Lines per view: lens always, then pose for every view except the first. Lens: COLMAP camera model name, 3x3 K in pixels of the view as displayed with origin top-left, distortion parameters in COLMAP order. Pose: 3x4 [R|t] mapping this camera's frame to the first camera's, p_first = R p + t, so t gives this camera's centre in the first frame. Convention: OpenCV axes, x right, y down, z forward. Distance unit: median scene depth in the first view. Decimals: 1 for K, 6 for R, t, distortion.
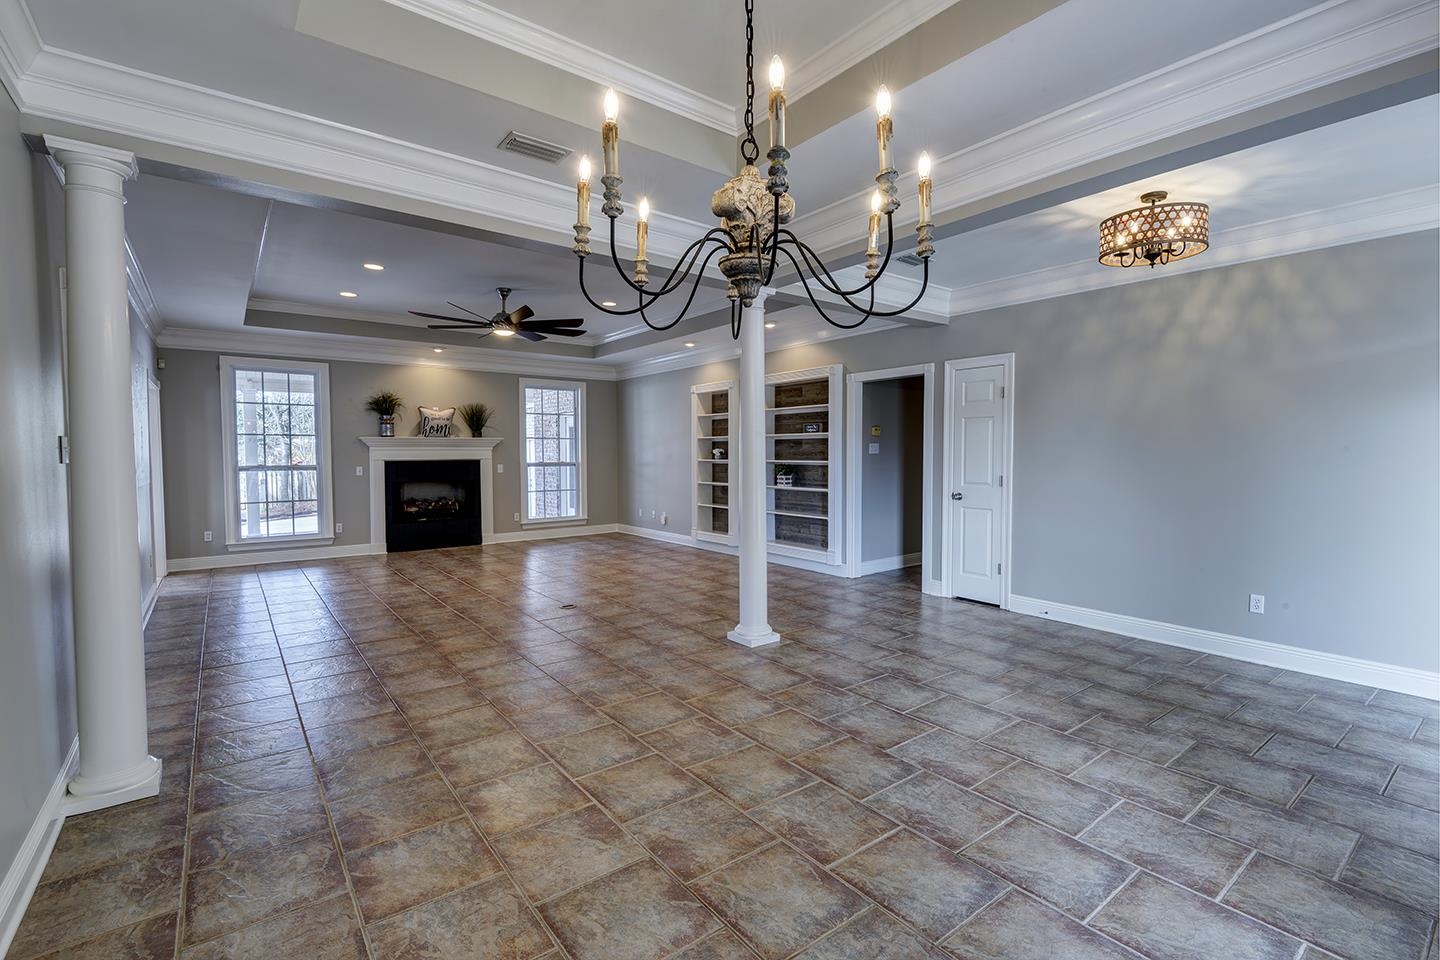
lens RADIAL K [[648.6, 0, 724.7], [0, 648.6, 477.1], [0, 0, 1]] dist [0.031588, -0.018608]
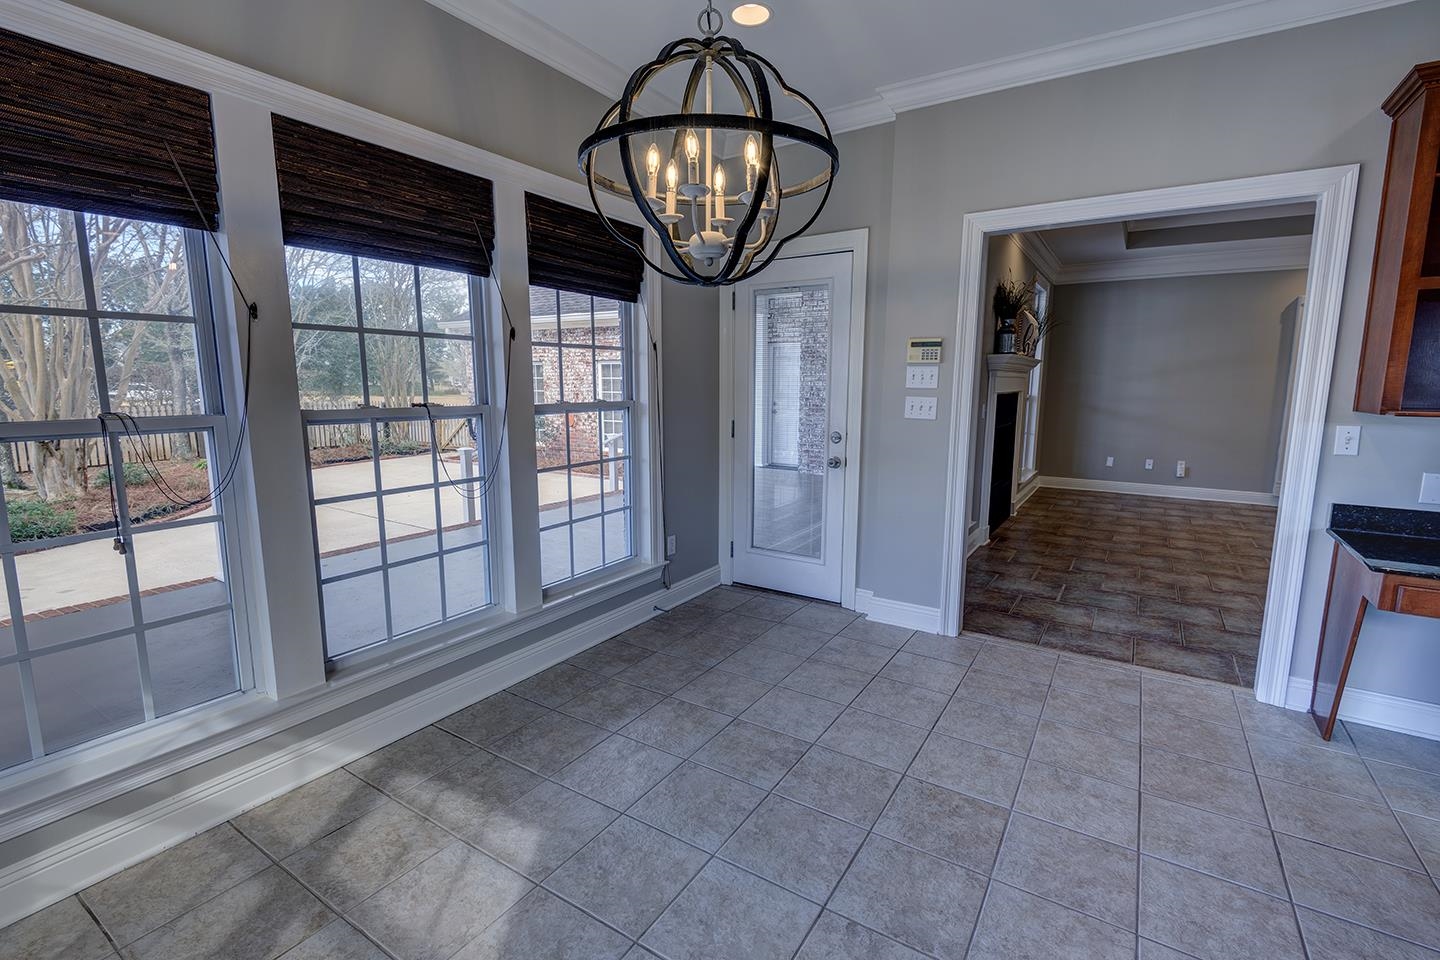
lens RADIAL K [[648.6, 0, 724.7], [0, 648.6, 477.1], [0, 0, 1]] dist [0.031588, -0.018608]
pose [[0.941763, -0.038271, 0.334094, -0.953200], [0.002024, 0.994130, 0.108173, -0.013815], [-0.336272, -0.101197, 0.936312, 0.490262]]
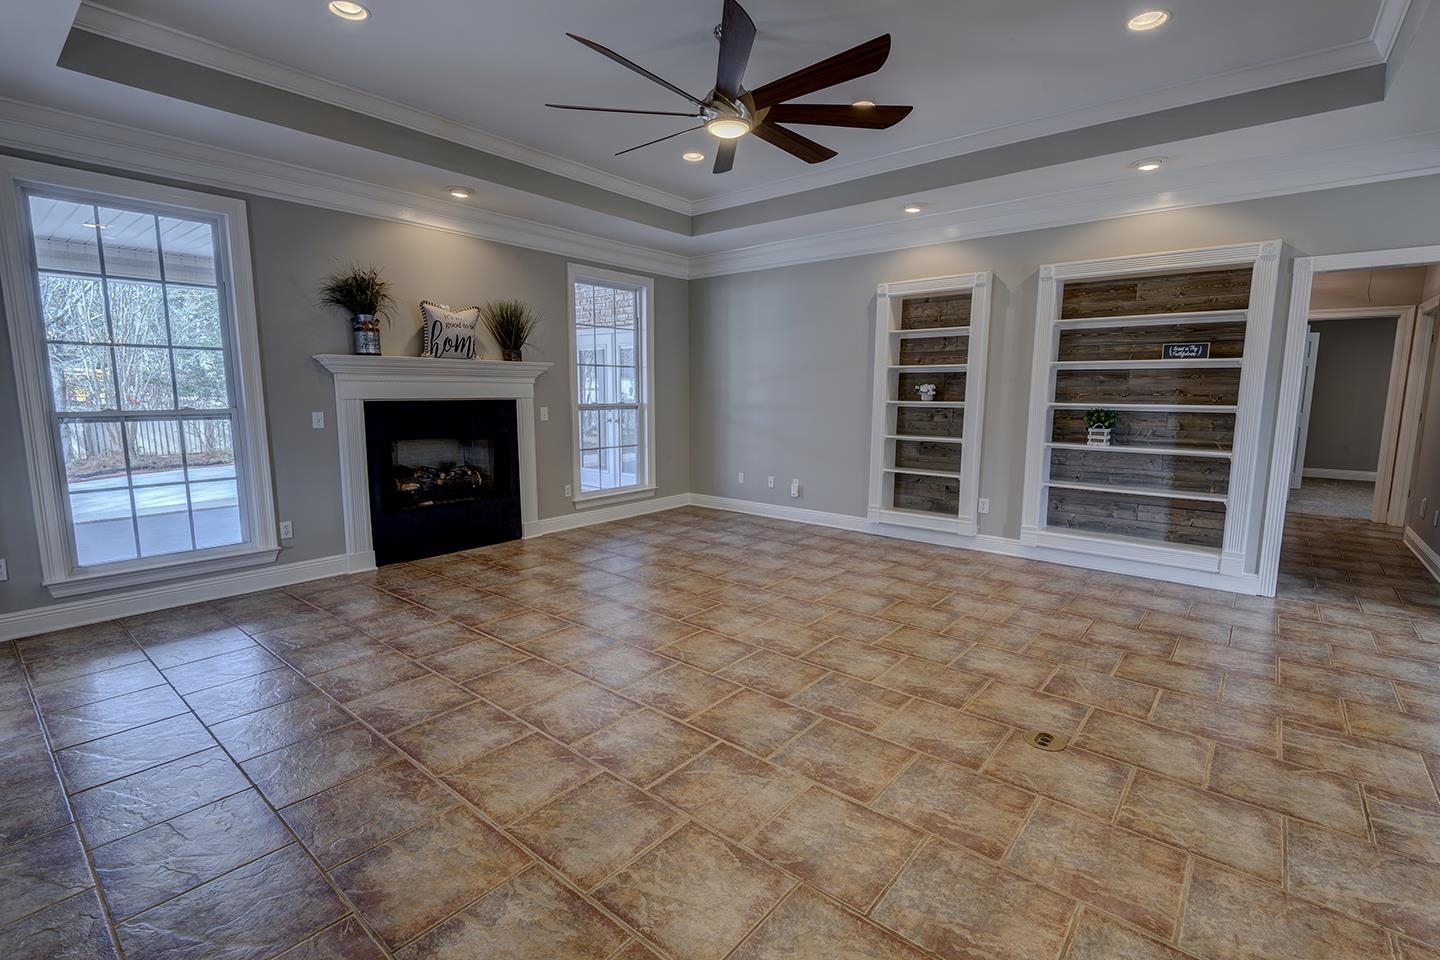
lens RADIAL K [[648.6, 0, 724.7], [0, 648.6, 477.1], [0, 0, 1]] dist [0.031588, -0.018608]
pose [[0.976005, -0.020880, 0.216747, -0.341096], [-0.000057, 0.995368, 0.096142, -0.013710], [-0.217750, -0.093847, 0.971482, 0.396353]]
